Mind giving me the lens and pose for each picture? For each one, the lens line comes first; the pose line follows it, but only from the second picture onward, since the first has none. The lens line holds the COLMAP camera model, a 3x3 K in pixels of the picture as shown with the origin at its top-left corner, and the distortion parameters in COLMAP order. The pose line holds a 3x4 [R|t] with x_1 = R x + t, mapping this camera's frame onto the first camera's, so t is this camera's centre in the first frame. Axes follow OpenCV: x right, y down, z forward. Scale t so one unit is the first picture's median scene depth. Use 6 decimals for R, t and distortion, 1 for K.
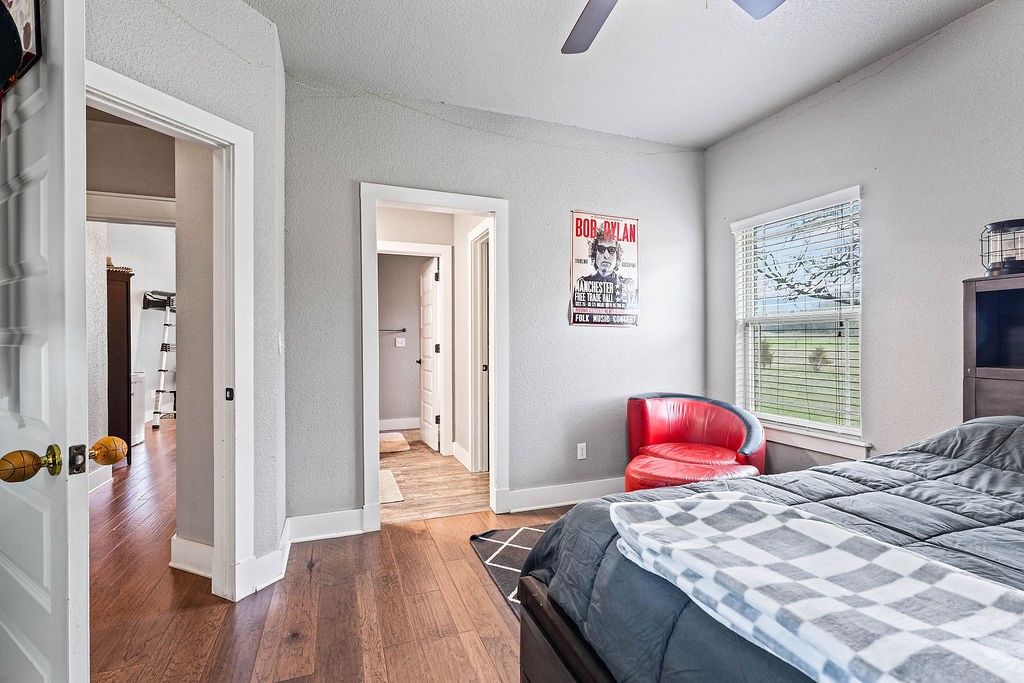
lens RADIAL K [[451.7, 0, 509.3], [0, 451.7, 341.9], [0, 0, 1]] dist [0.000321, 0.000015]
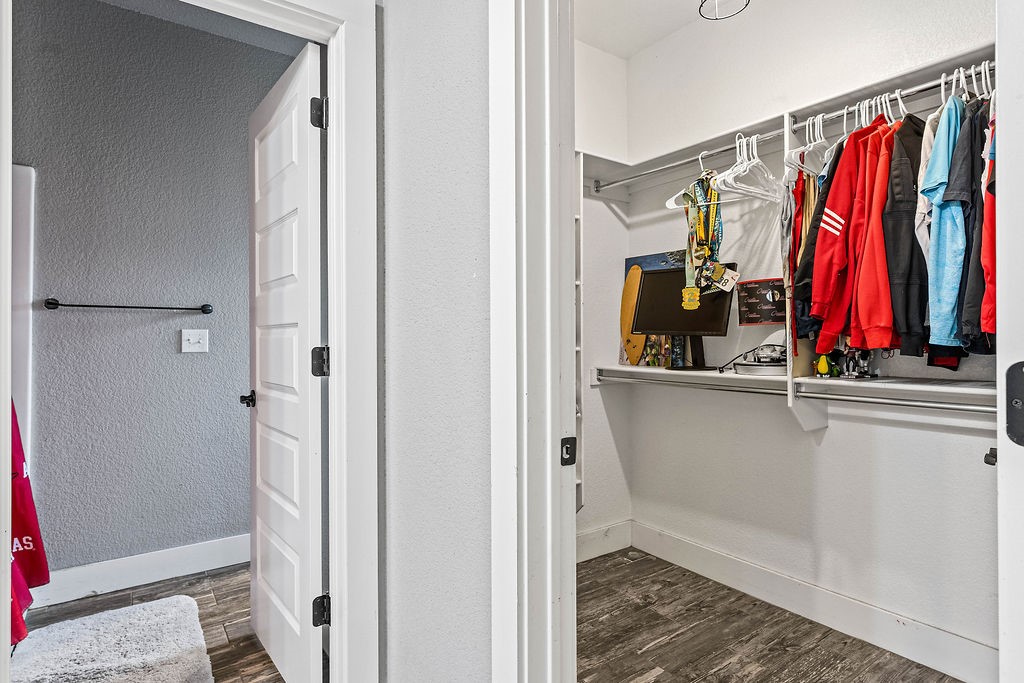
lens RADIAL K [[536.0, 0, 512.6], [0, 536.0, 340.9], [0, 0, 1]] dist [0.002115, -0.000154]
pose [[0.965304, 0.000012, 0.261130, -0.117620], [0.000455, 0.999998, -0.001729, 0.001992], [-0.261130, 0.001788, 0.965302, 0.577602]]
